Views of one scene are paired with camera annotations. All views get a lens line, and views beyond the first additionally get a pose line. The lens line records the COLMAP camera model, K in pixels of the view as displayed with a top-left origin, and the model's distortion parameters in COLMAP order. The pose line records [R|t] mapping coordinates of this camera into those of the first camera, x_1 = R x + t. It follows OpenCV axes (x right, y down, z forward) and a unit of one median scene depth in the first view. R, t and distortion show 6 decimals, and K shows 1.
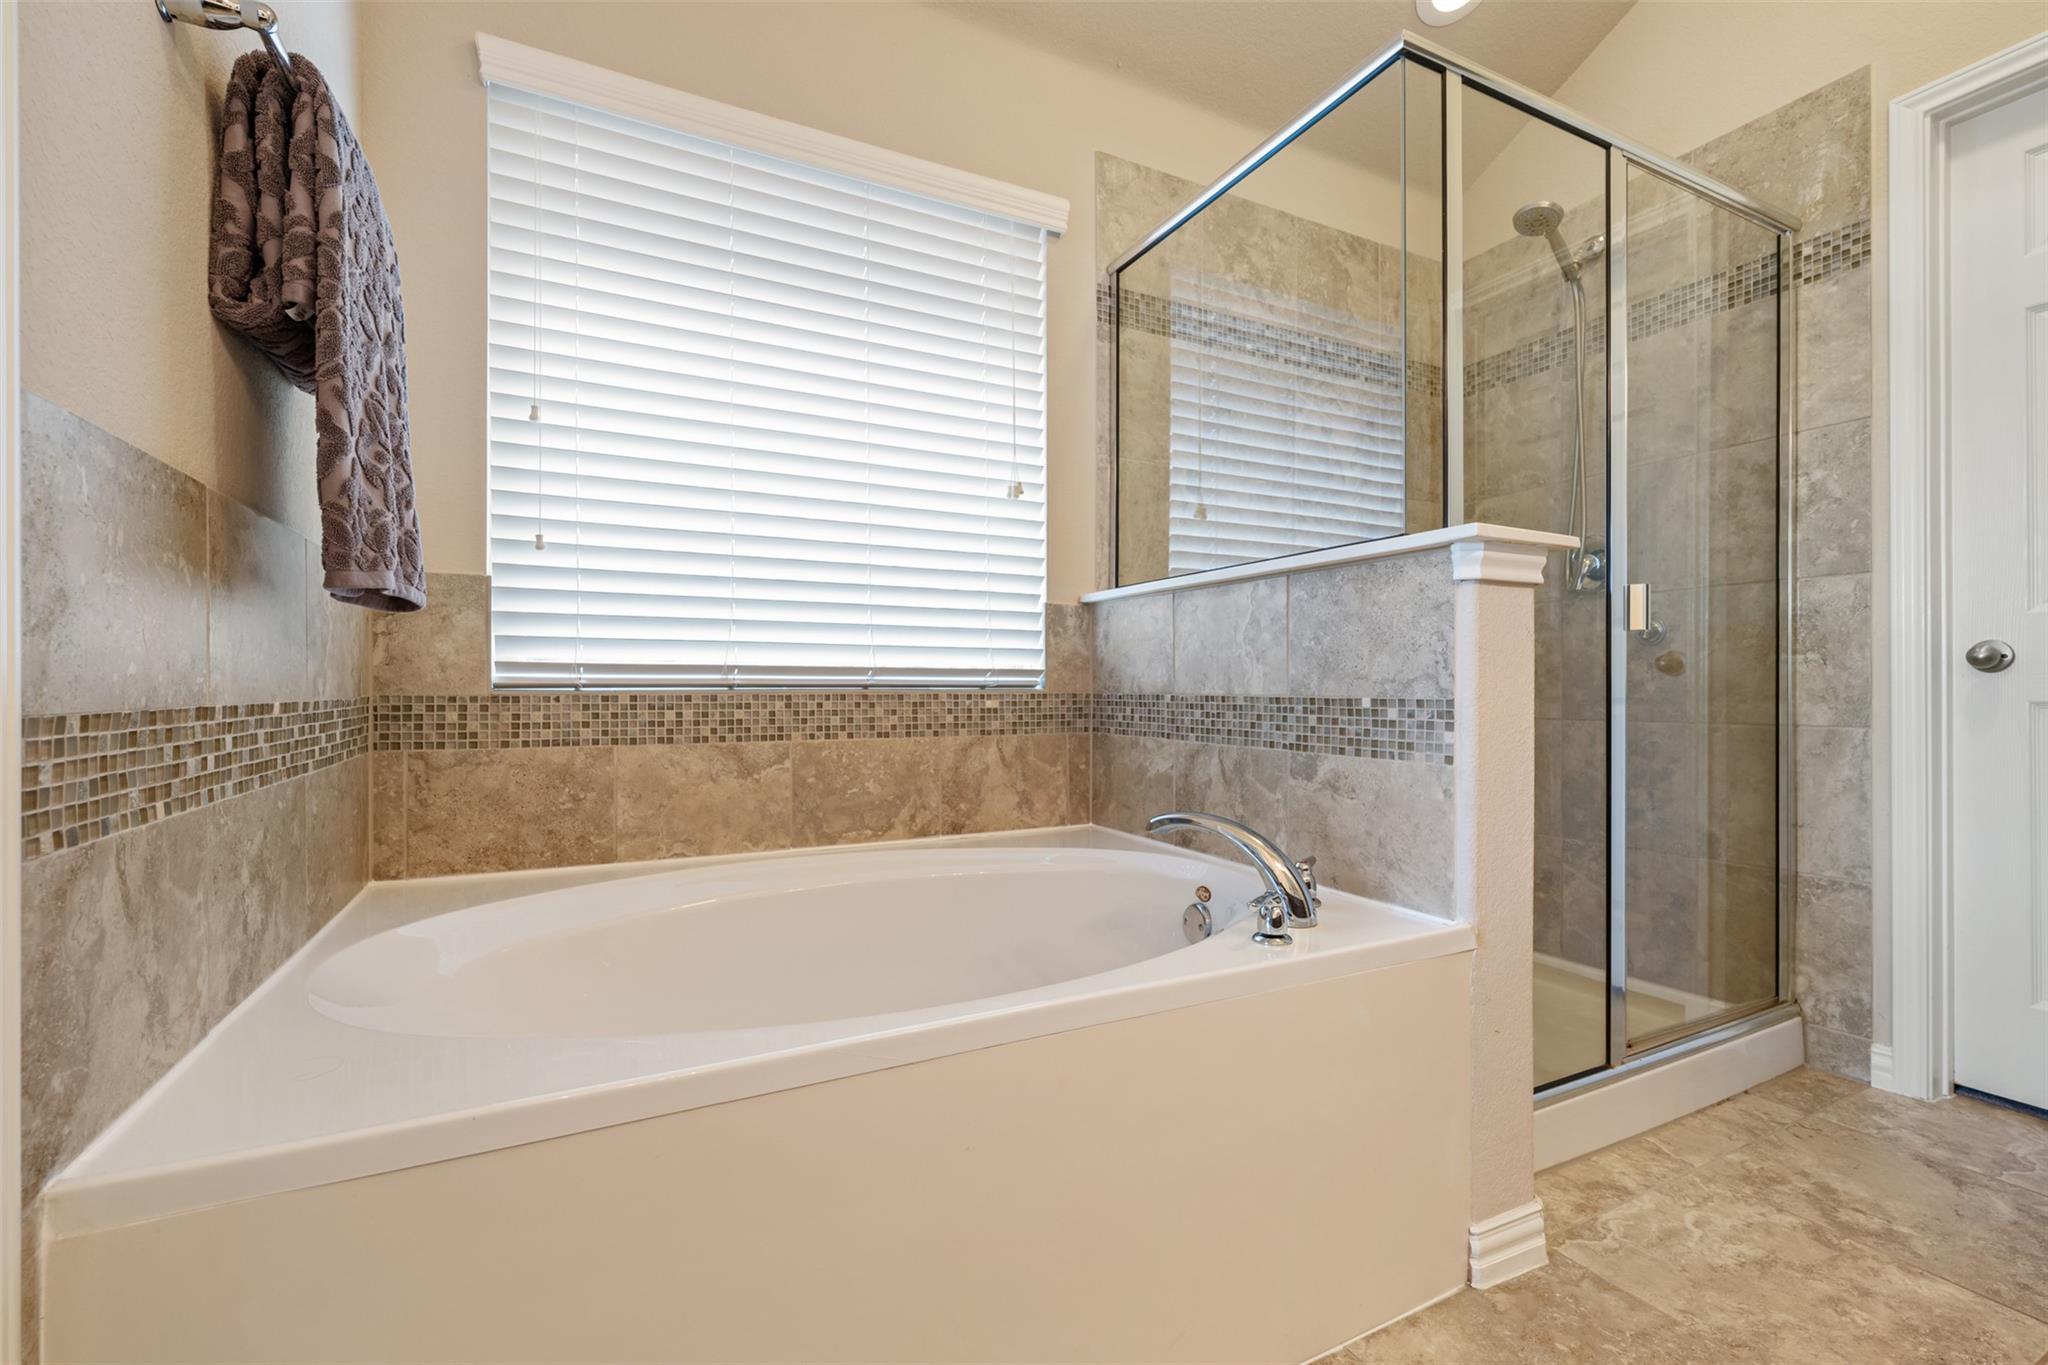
lens RADIAL K [[868.8, 0, 1024.1], [0, 868.8, 685.4], [0, 0, 1]] dist [0.004334, -0.000124]
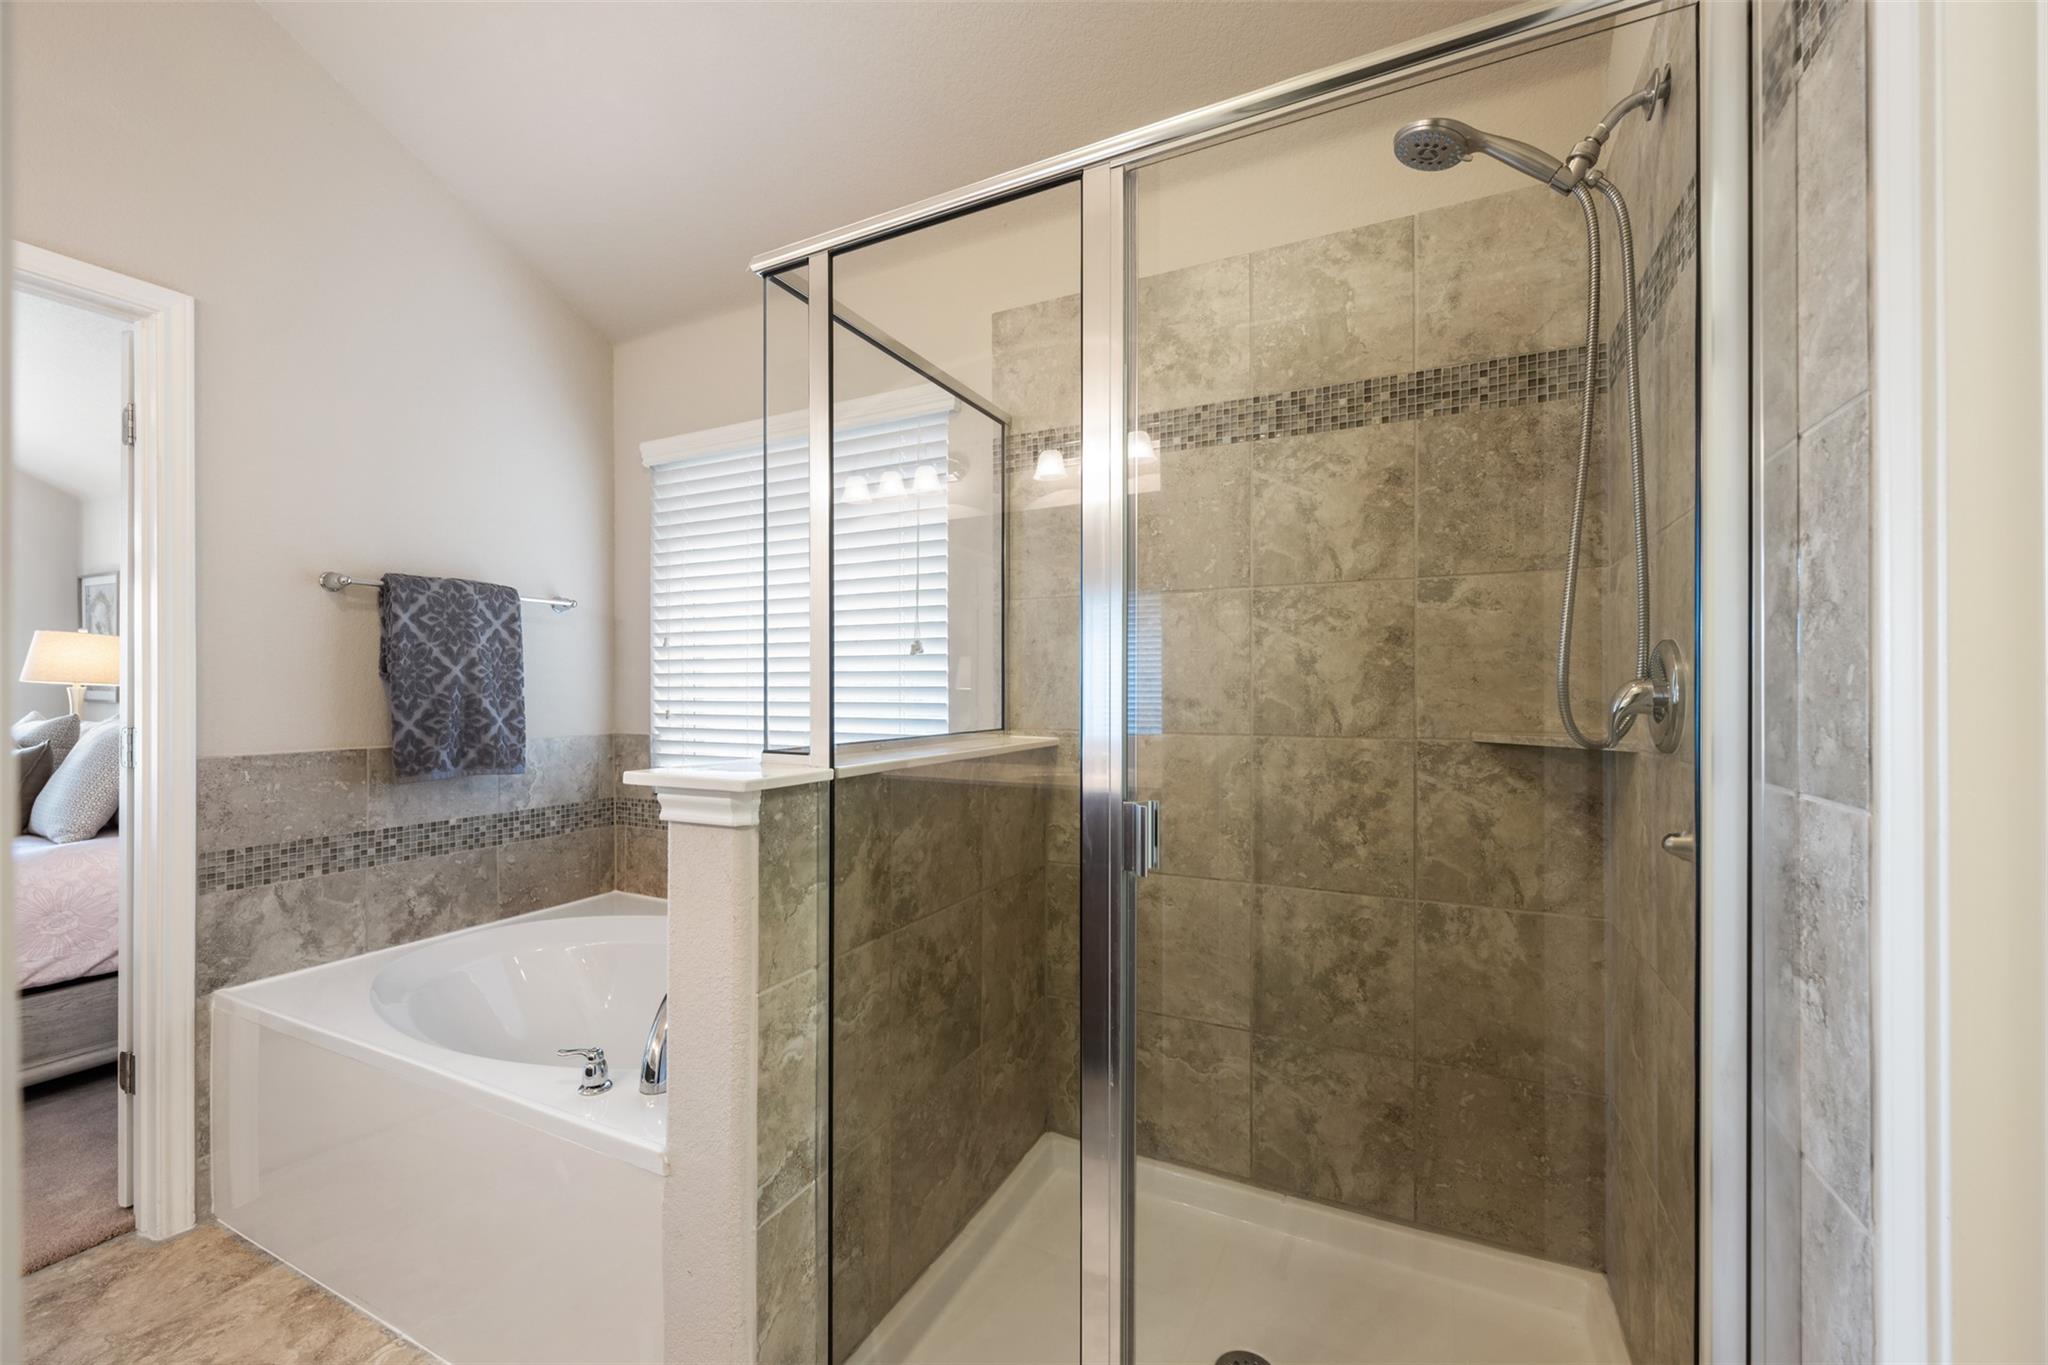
lens RADIAL K [[823.3, 0, 1020.2], [0, 823.3, 681.5], [0, 0, 1]] dist [0.001153, 0.000155]
pose [[0.593707, -0.006459, -0.804655, 1.153970], [0.003854, 0.999979, -0.005183, -0.208705], [0.804672, -0.000024, 0.593719, 0.555166]]
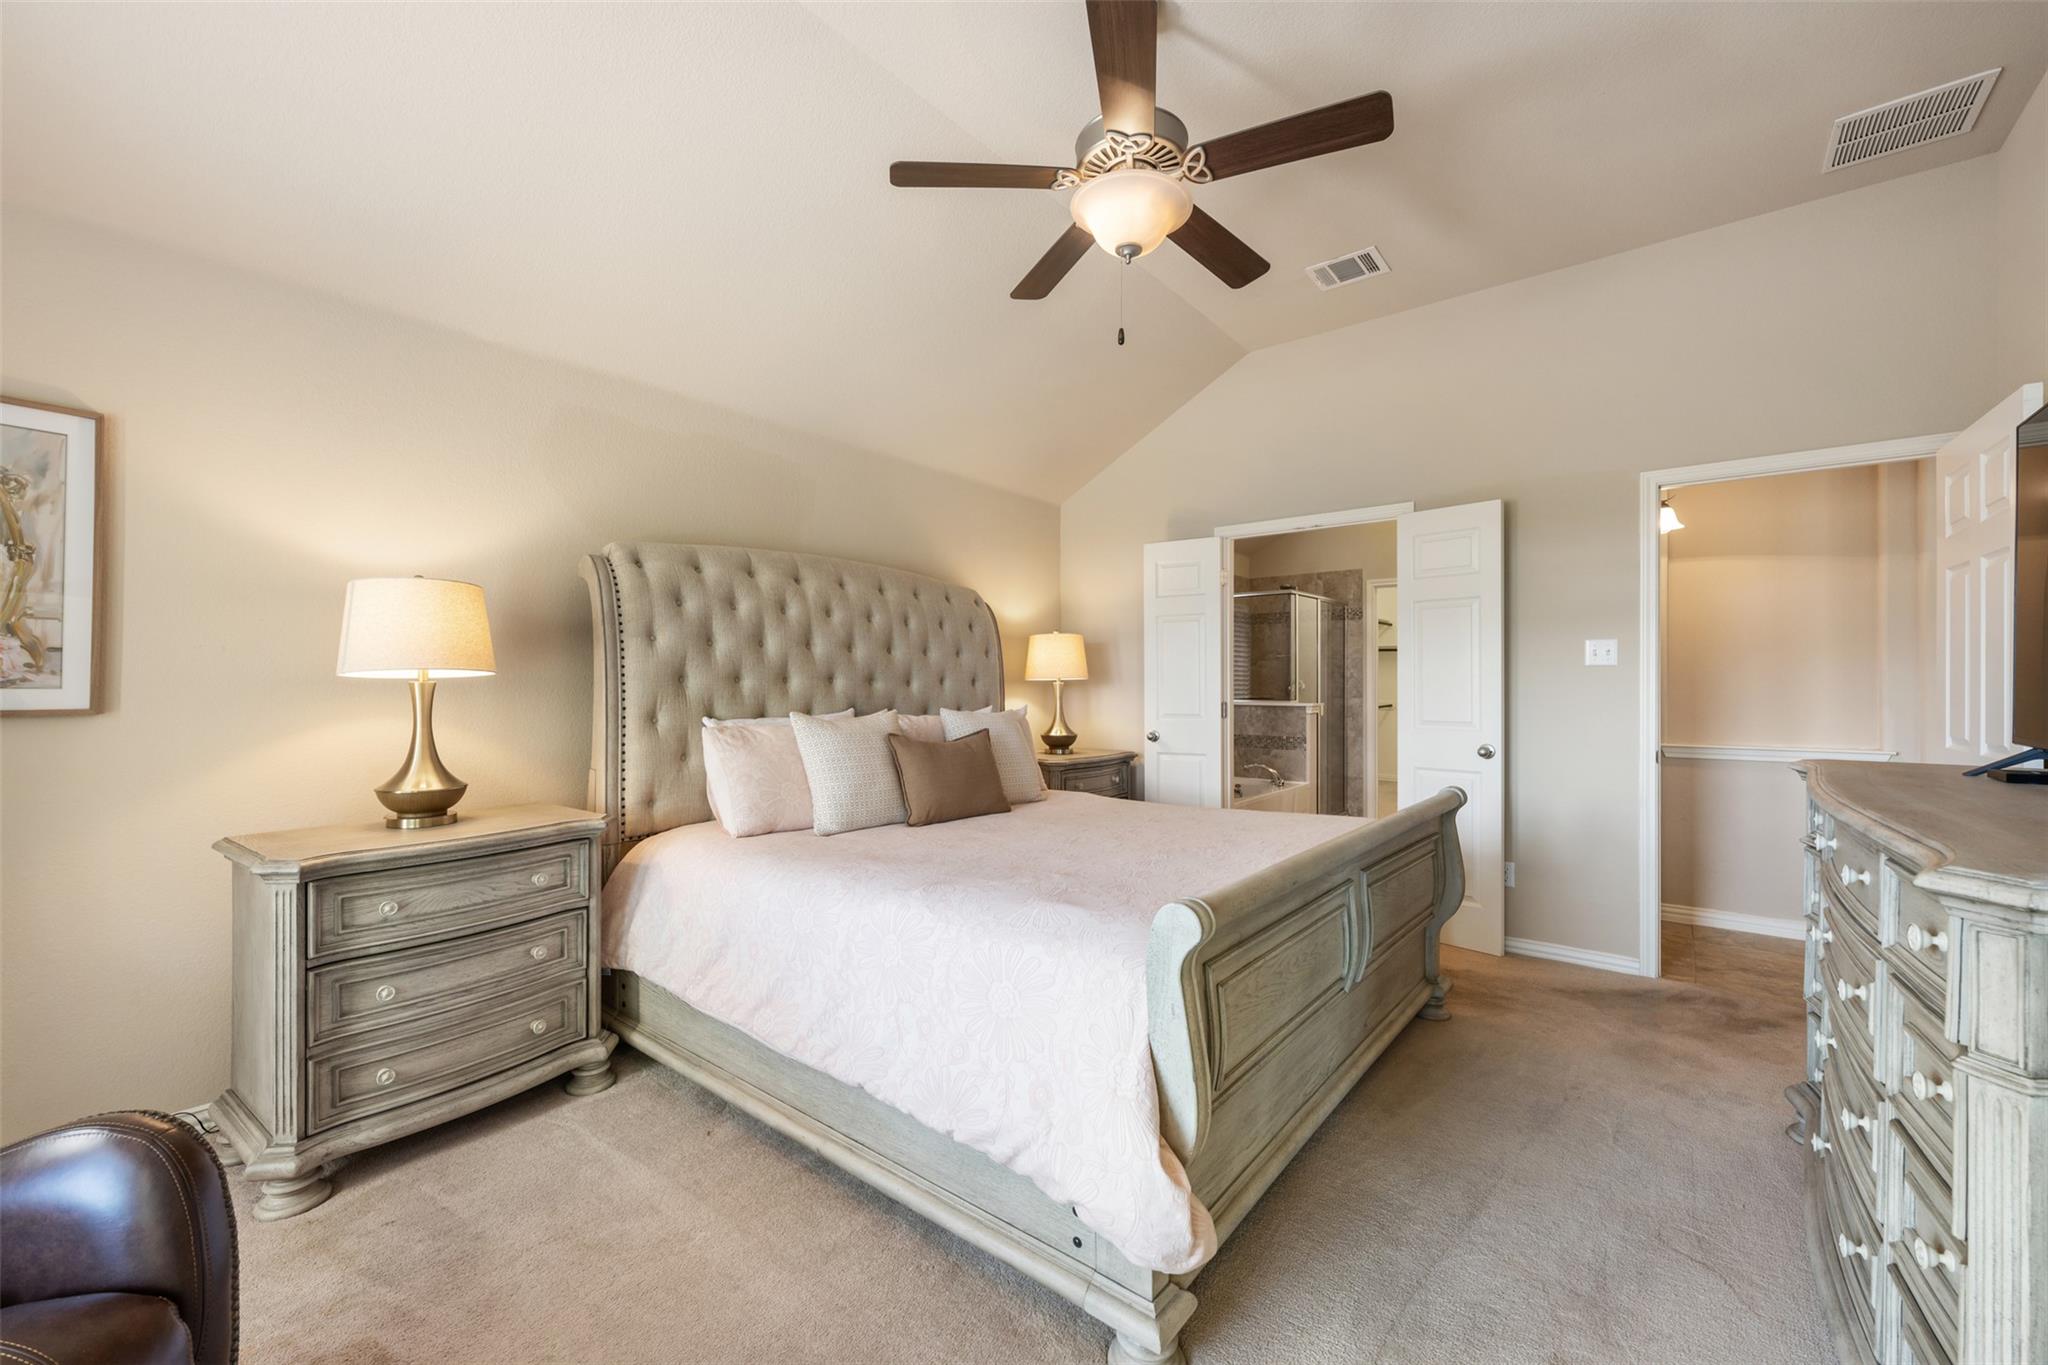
lens RADIAL K [[823.3, 0, 1021.0], [0, 823.3, 684.6], [0, 0, 1]] dist [0.001153, 0.000155]
pose [[0.910891, -0.003613, 0.412631, -1.938673], [0.002234, 0.999990, 0.003825, -0.203604], [-0.412641, -0.002562, 0.910890, -1.722135]]
